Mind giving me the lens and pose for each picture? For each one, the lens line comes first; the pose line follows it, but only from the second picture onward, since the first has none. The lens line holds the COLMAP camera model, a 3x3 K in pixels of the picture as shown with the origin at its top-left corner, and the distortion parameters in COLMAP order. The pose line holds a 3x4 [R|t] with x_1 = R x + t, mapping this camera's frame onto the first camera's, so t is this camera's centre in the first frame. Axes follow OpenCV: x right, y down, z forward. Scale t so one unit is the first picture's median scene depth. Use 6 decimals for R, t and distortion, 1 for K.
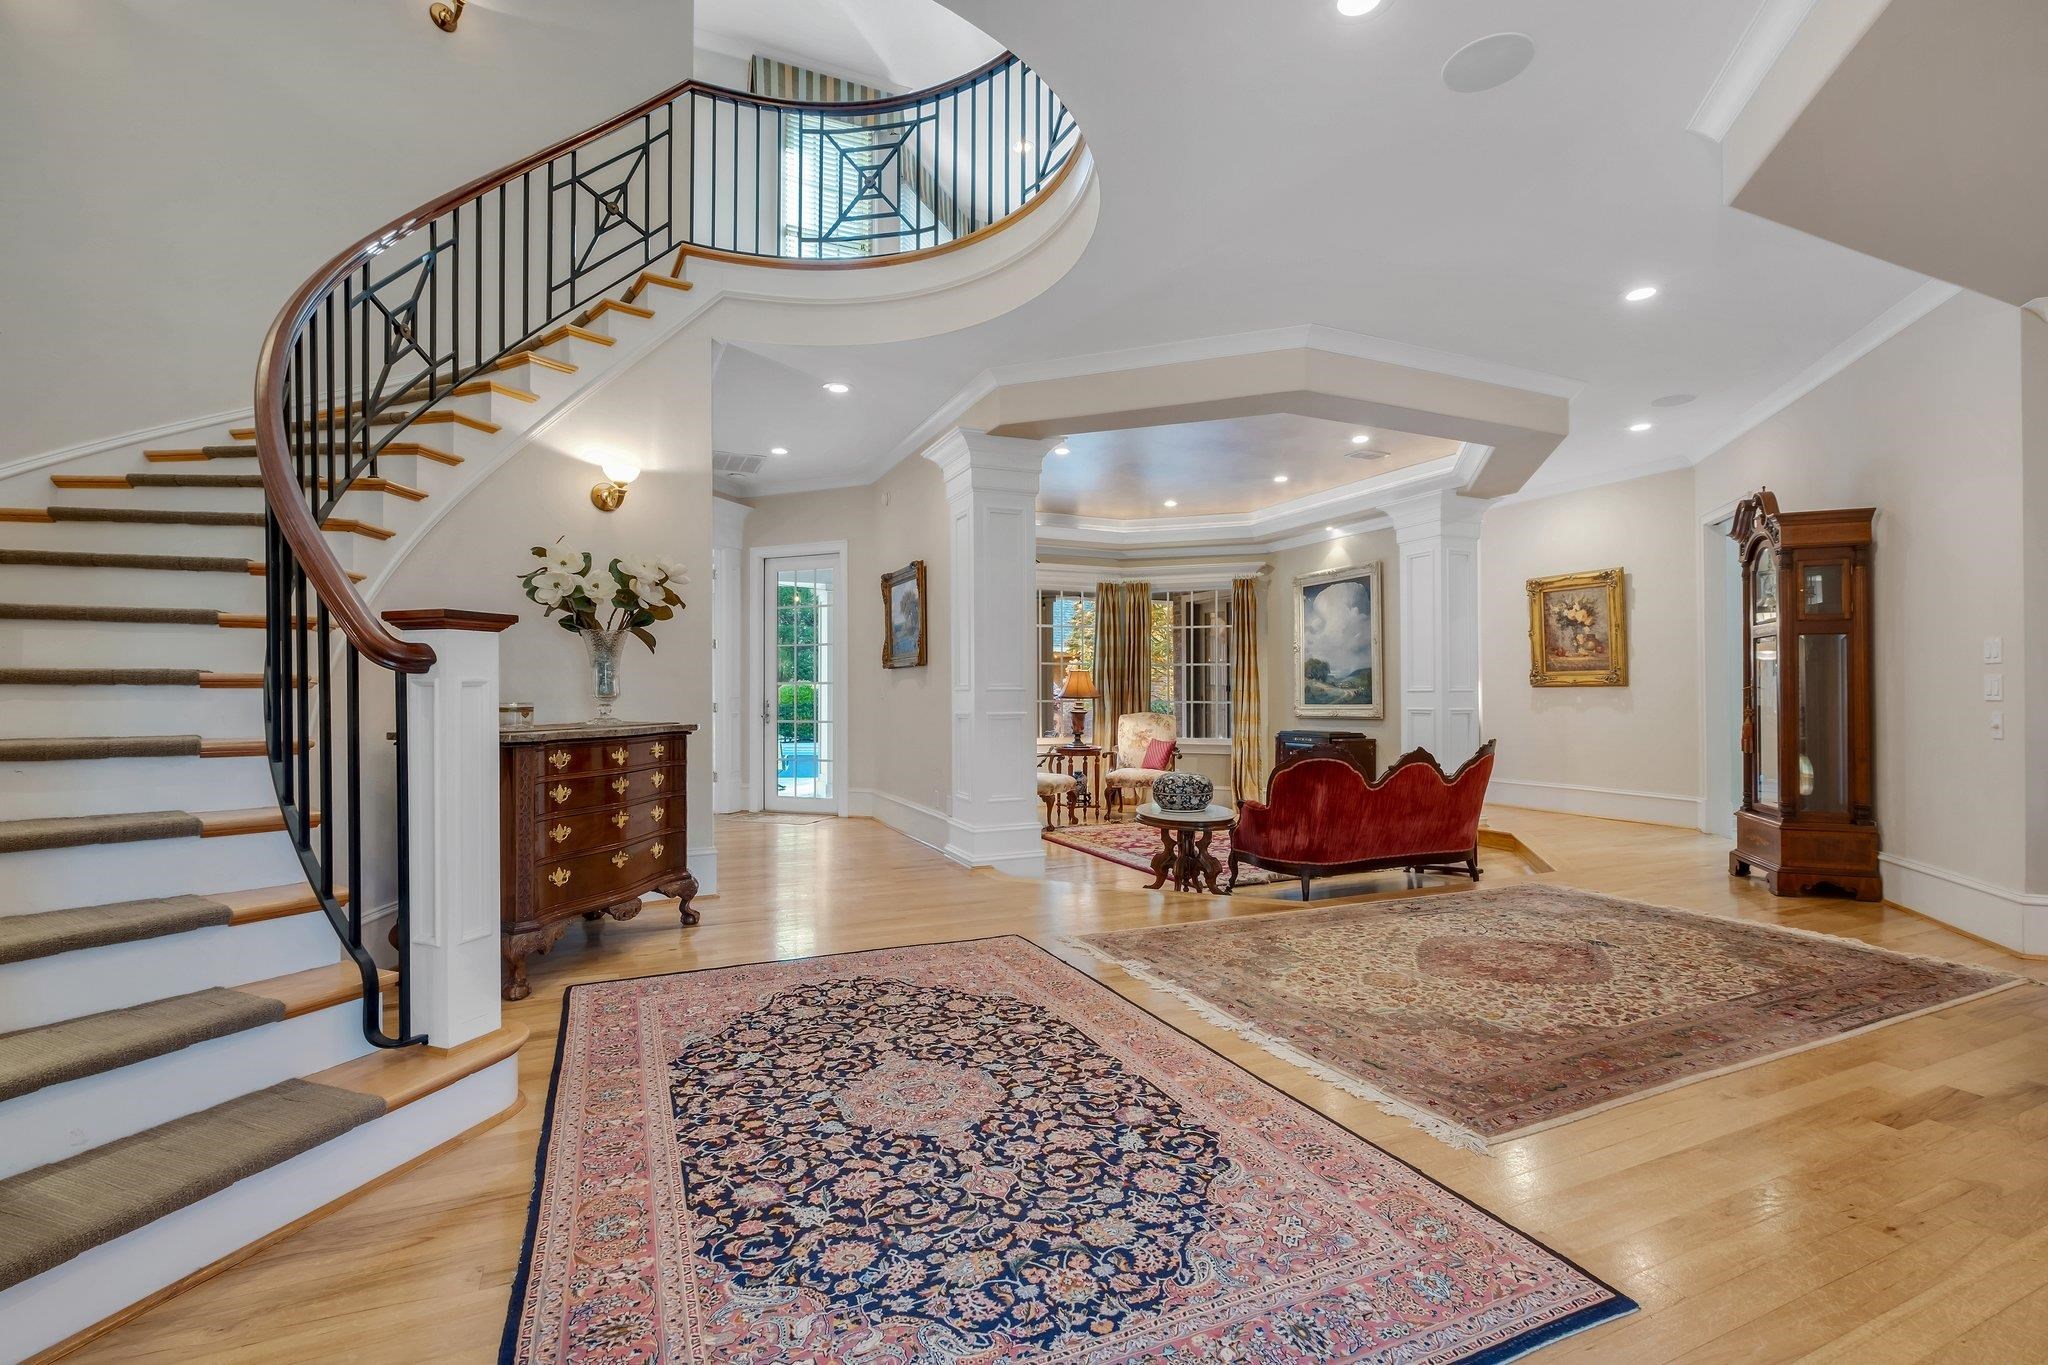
lens RADIAL K [[887.1, 0, 993.4], [0, 887.1, 689.7], [0, 0, 1]] dist [-0.009851, 0.001070]
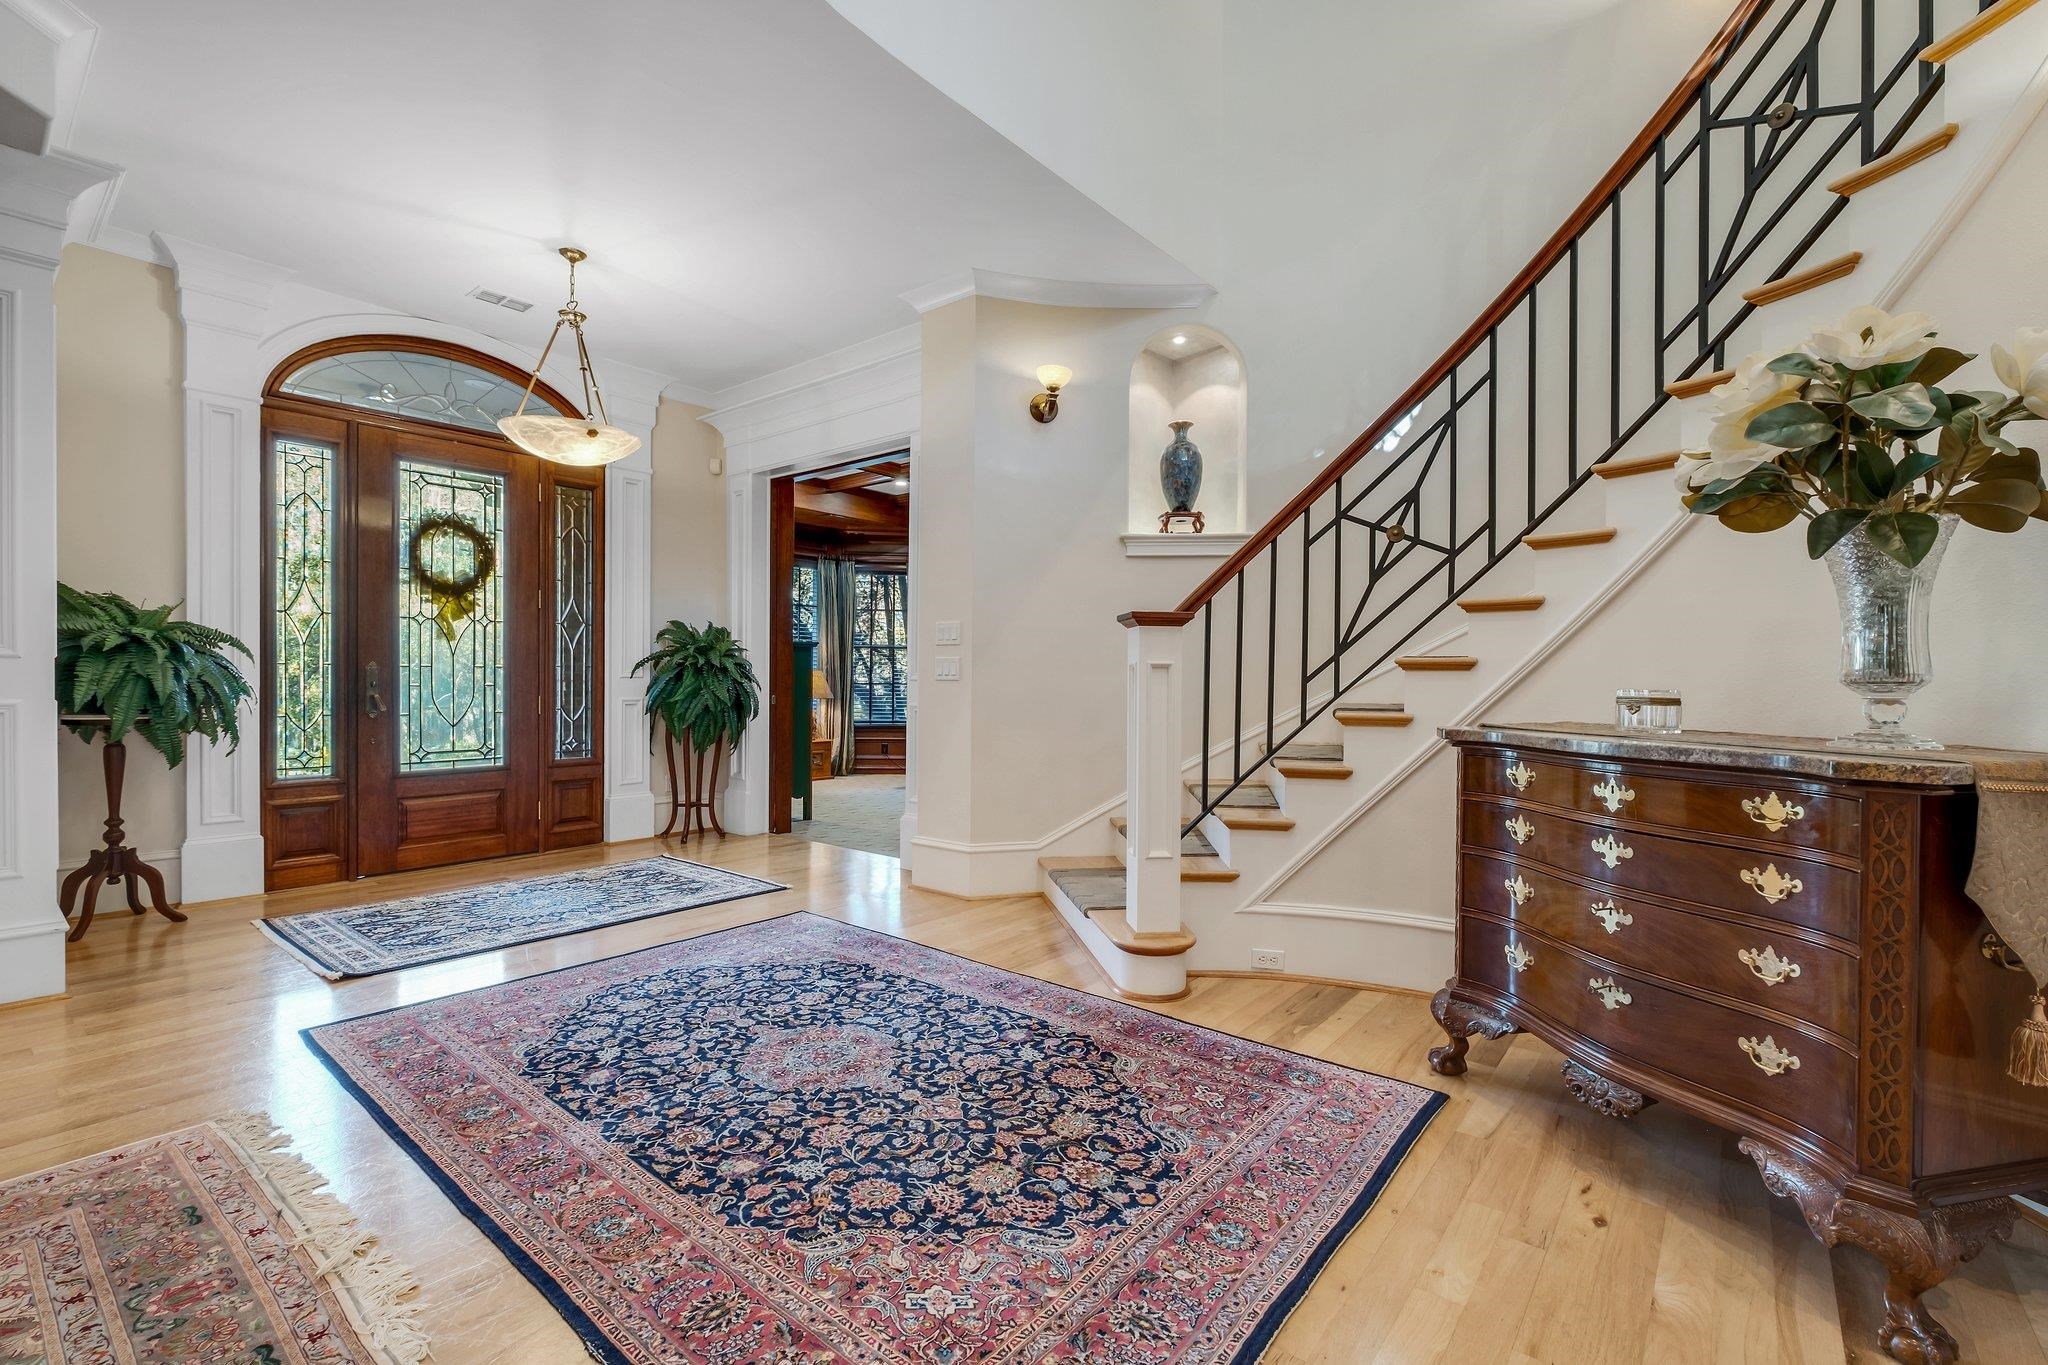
lens RADIAL K [[887.1, 0, 1005.1], [0, 887.1, 686.0], [0, 0, 1]] dist [-0.009851, 0.001070]
pose [[-0.886221, -0.002091, -0.463259, 0.193658], [-0.005432, 0.999968, 0.005878, 0.015610], [0.463232, 0.007725, -0.886204, 1.878256]]
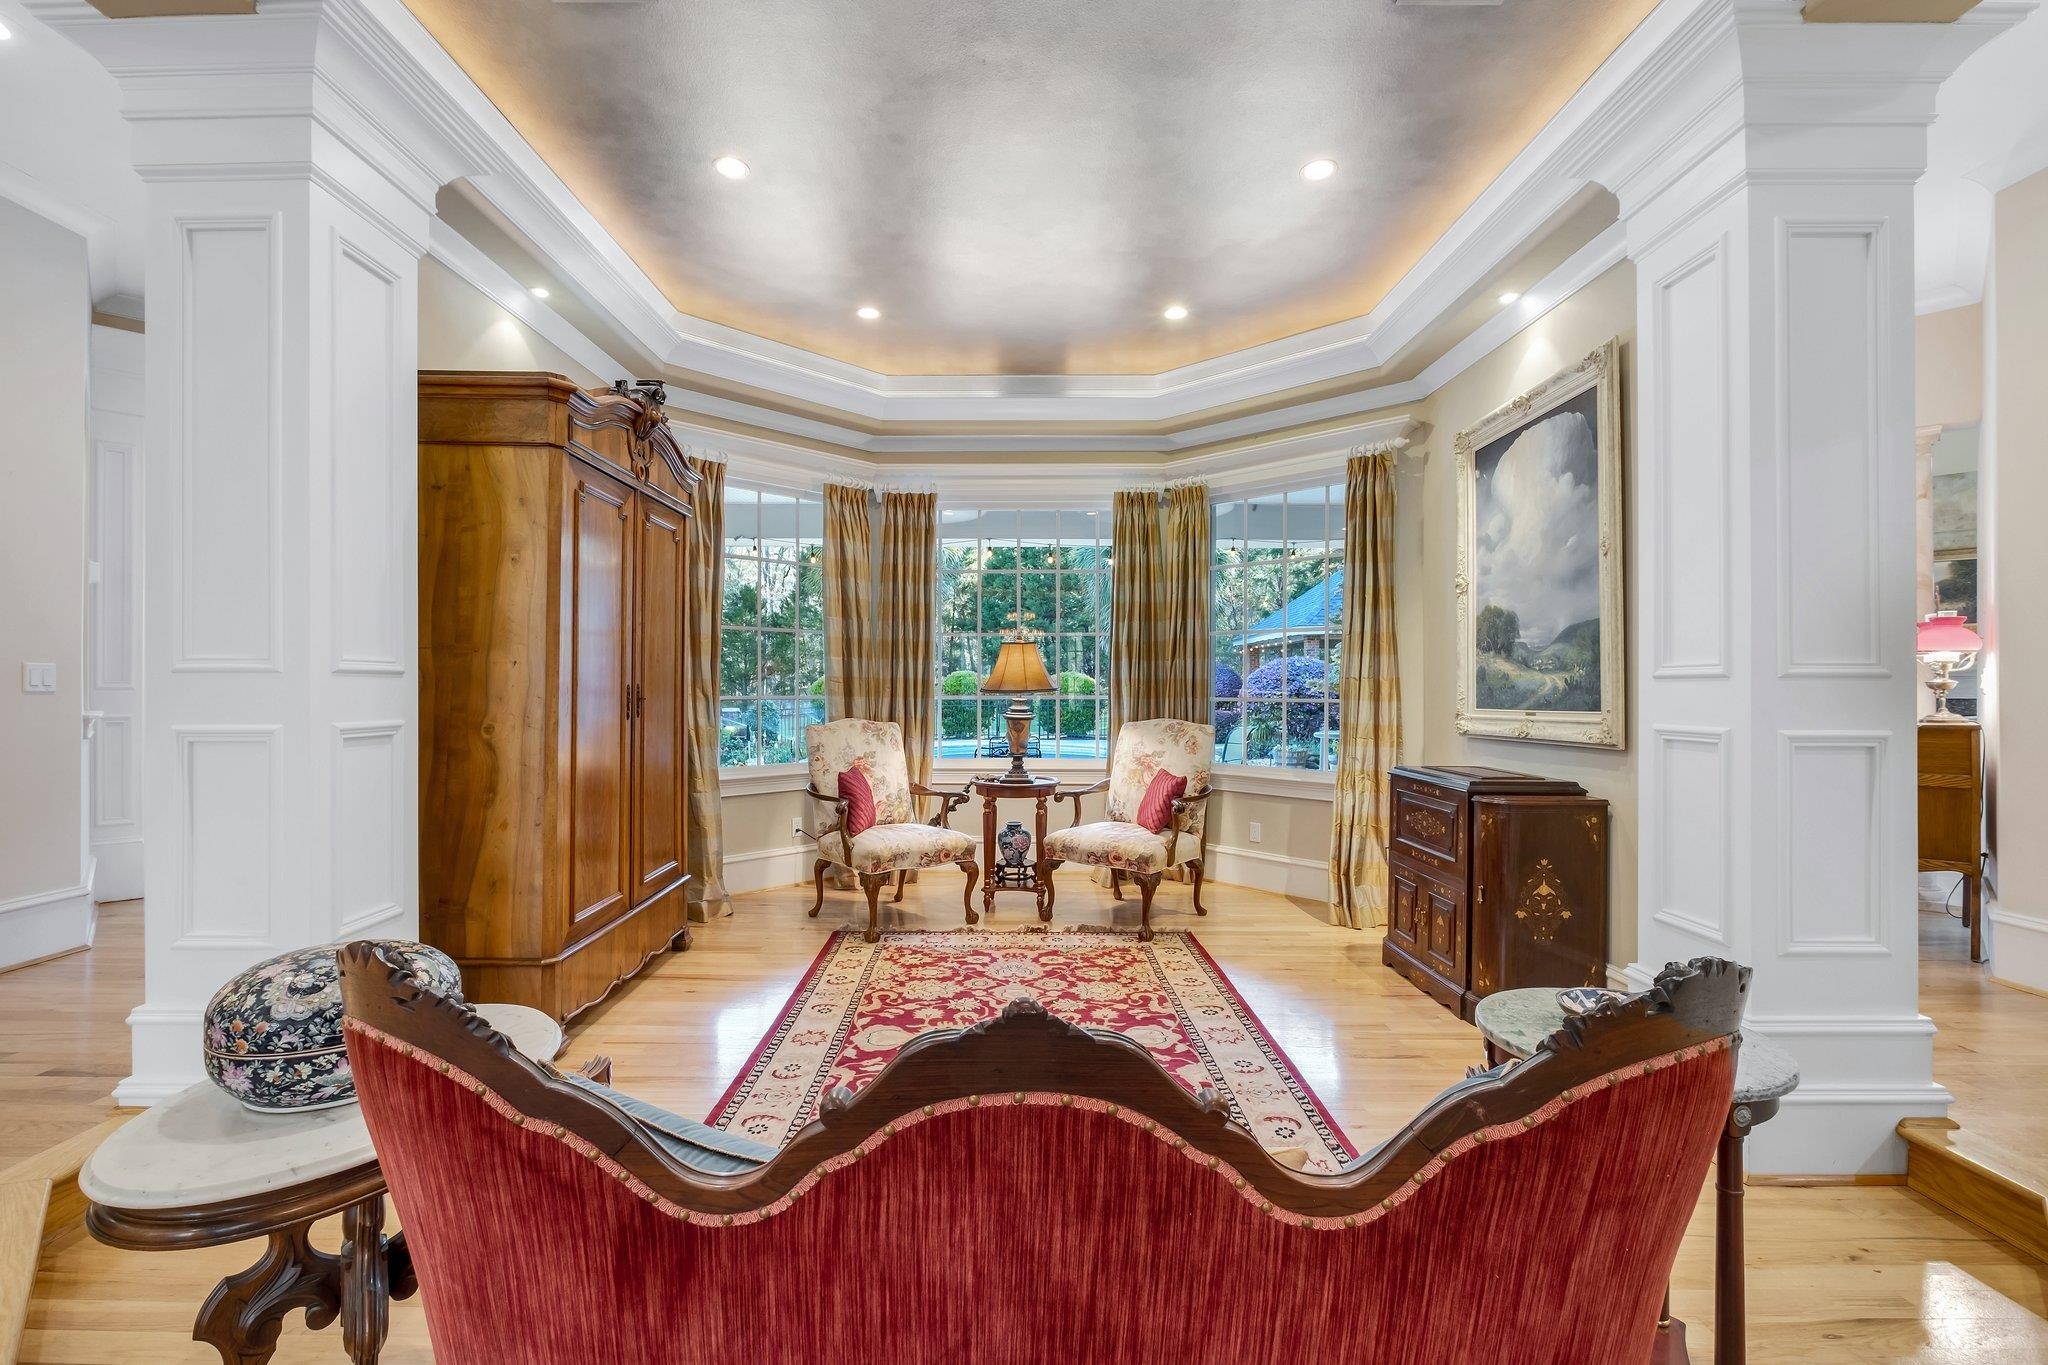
lens RADIAL K [[887.1, 0, 1011.0], [0, 887.1, 686.2], [0, 0, 1]] dist [-0.009851, 0.001070]
pose [[0.917754, 0.003194, -0.397137, 1.086085], [-0.001575, 0.999989, 0.004403, 0.012665], [0.397147, -0.003415, 0.917749, 1.696572]]
